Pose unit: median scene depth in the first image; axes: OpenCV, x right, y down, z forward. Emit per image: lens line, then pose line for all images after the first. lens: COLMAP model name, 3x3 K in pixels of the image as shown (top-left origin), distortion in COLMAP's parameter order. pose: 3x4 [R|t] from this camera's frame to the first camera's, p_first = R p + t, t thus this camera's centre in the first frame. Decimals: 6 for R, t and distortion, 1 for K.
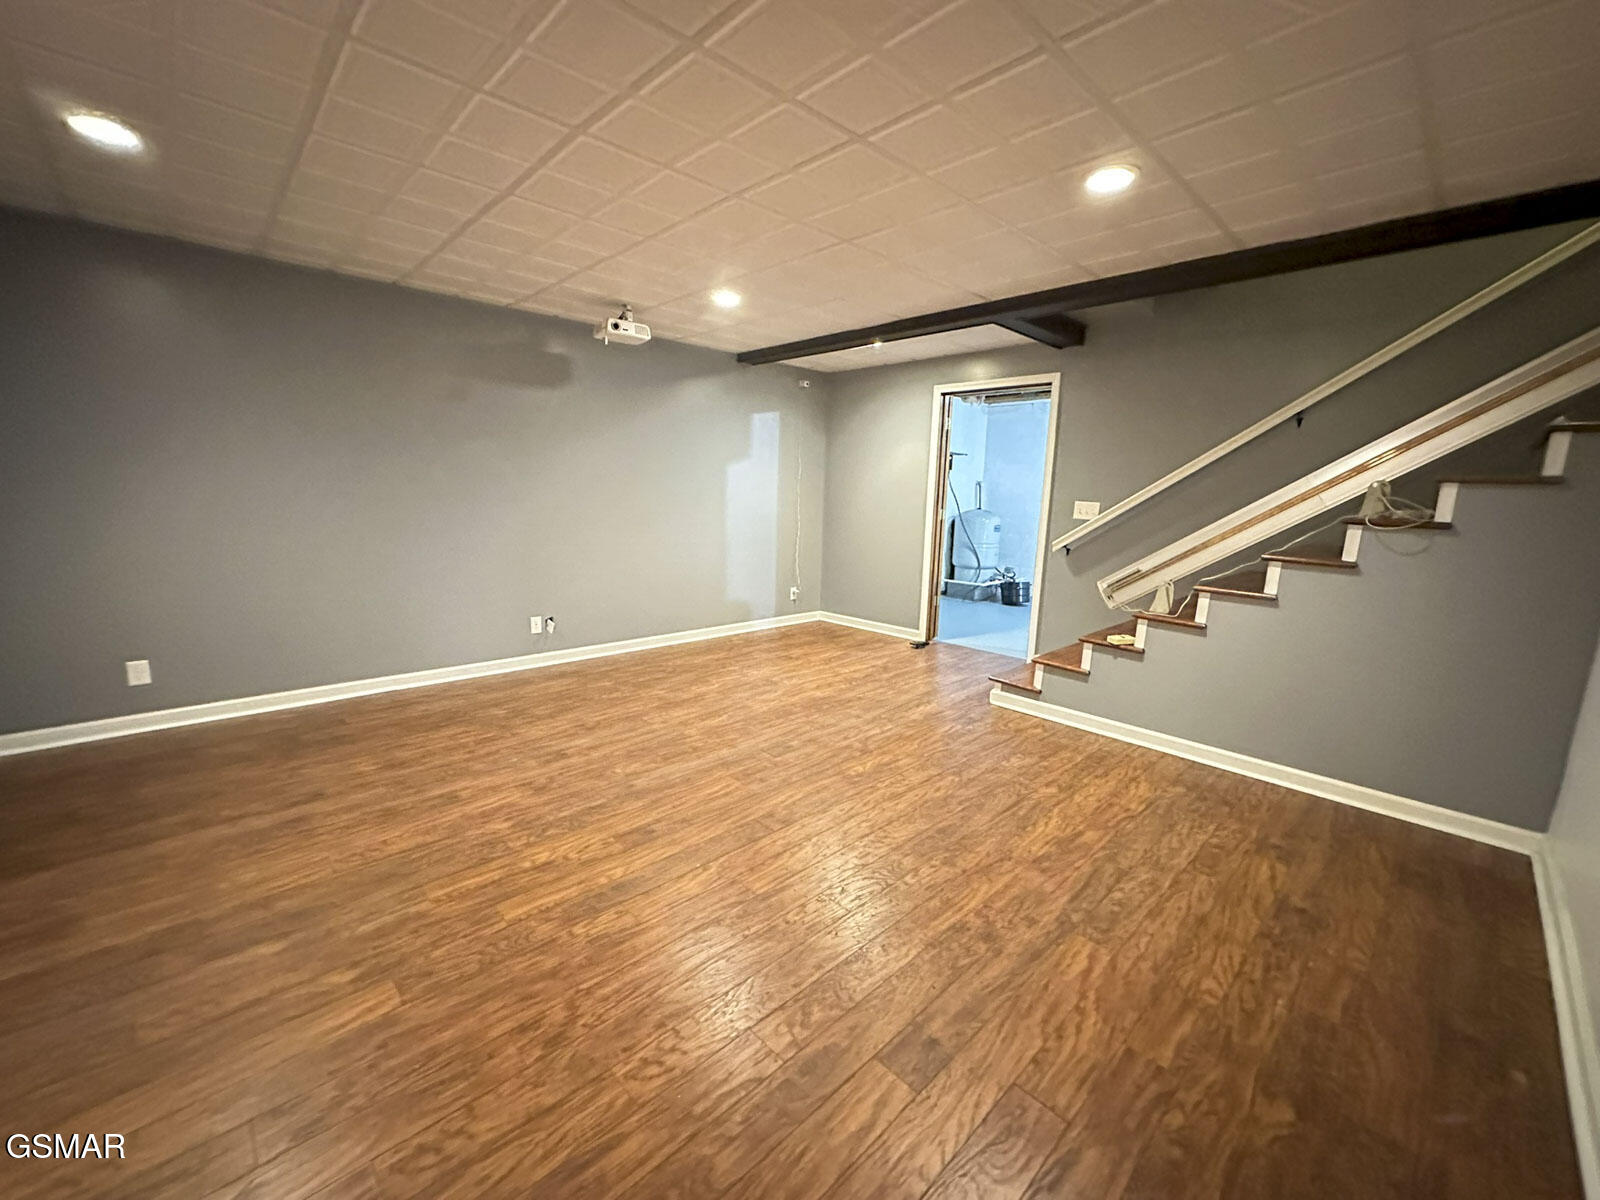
lens RADIAL K [[641.3, 0, 800.0], [0, 641.3, 600.0], [0, 0, 1]] dist [-0.002266, 0.000686]
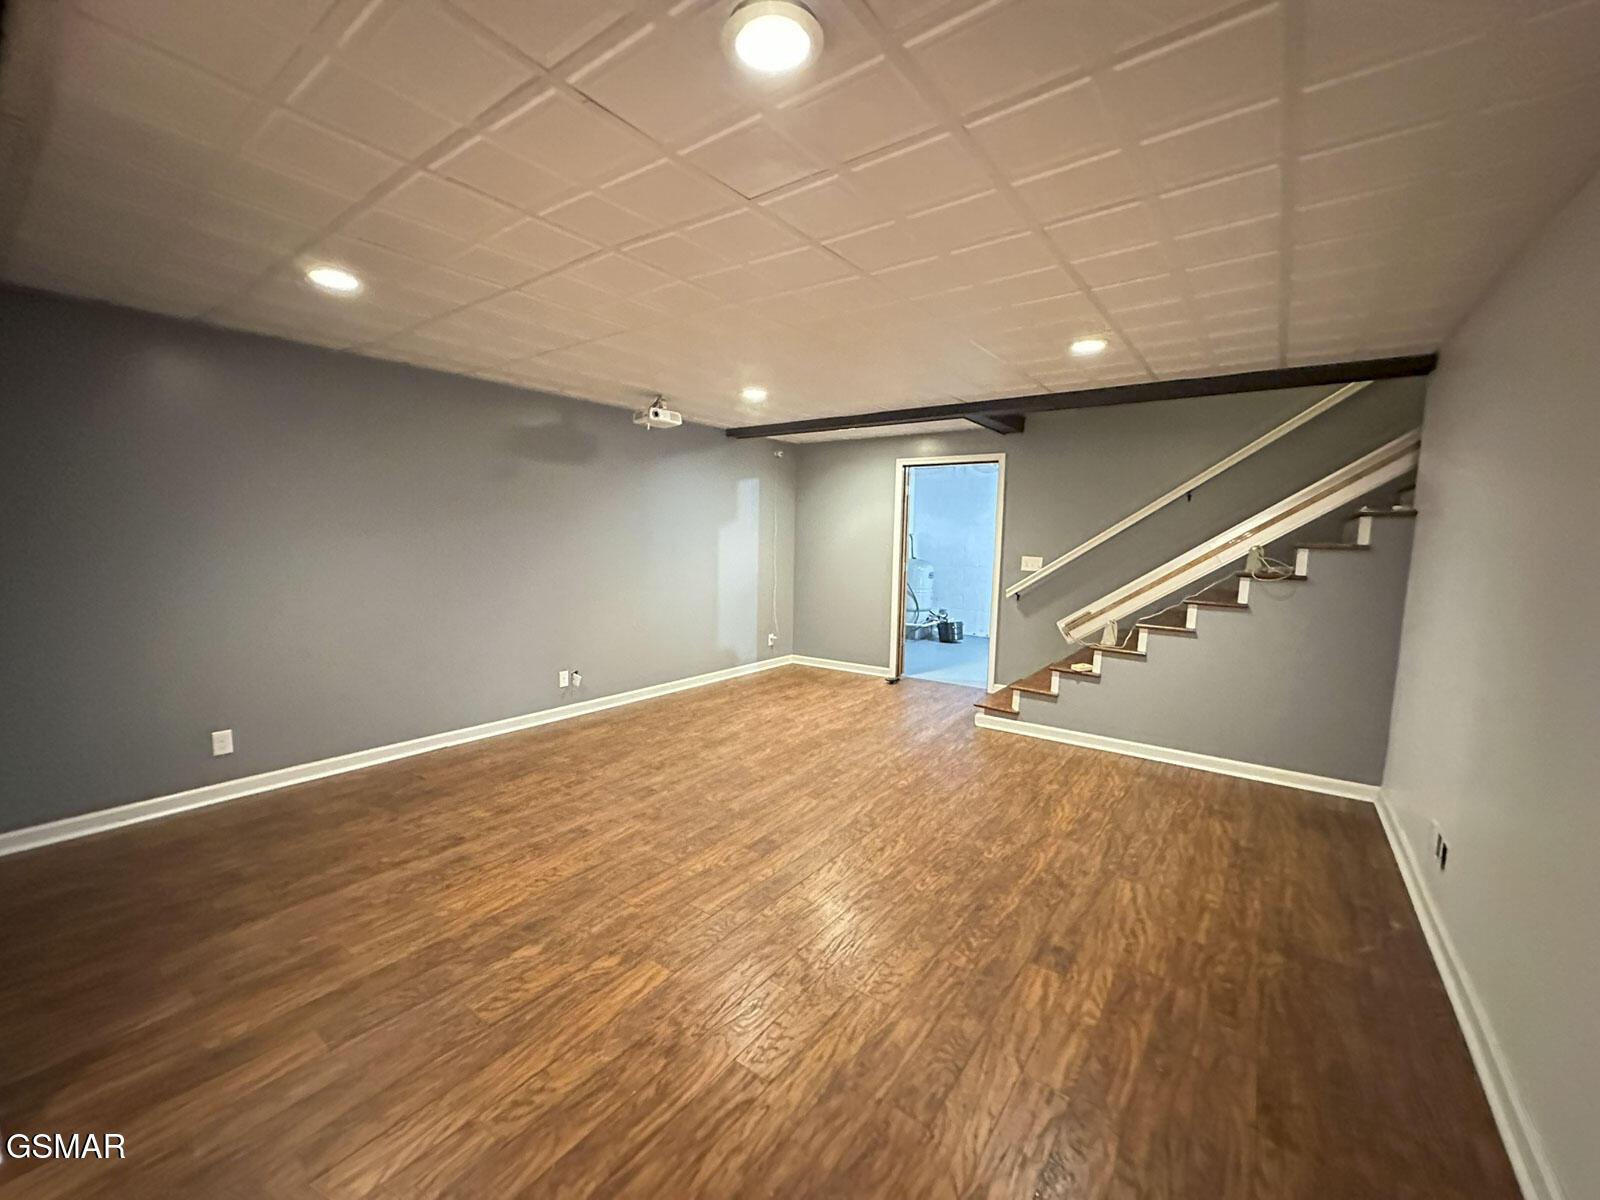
lens RADIAL K [[641.3, 0, 800.0], [0, 641.3, 600.0], [0, 0, 1]] dist [-0.002266, 0.000686]
pose [[0.985001, -0.027096, 0.170410, -0.288229], [0.038318, 0.997283, -0.062917, -0.014251], [-0.168242, 0.068503, 0.983363, -0.185751]]
